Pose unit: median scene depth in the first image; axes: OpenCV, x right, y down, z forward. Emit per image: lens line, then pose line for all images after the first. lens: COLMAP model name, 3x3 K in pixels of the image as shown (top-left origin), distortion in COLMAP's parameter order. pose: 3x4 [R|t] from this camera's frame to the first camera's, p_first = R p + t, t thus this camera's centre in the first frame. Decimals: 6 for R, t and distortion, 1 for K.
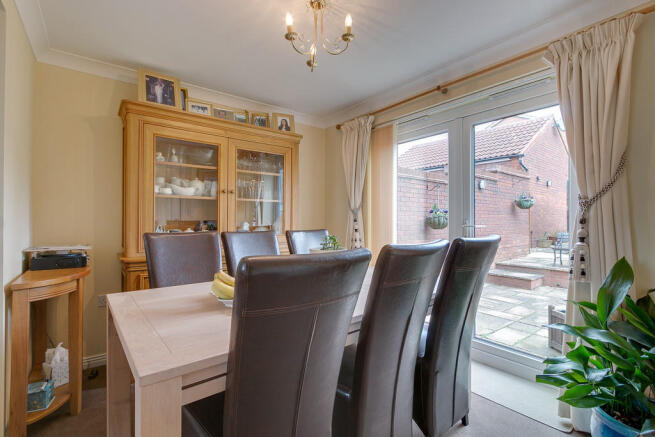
lens RADIAL K [[307.3, 0, 328.0], [0, 307.3, 214.1], [0, 0, 1]] dist [-0.001734, 0.000305]
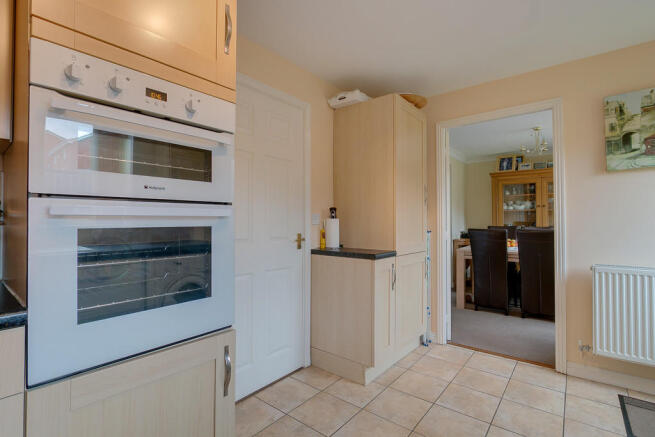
lens RADIAL K [[307.3, 0, 326.7], [0, 307.3, 214.9], [0, 0, 1]] dist [-0.001734, 0.000305]
pose [[0.217599, -0.013841, -0.975940, 1.328431], [0.016234, 0.999812, -0.010560, -0.023587], [0.975903, -0.013546, 0.217783, -0.762483]]
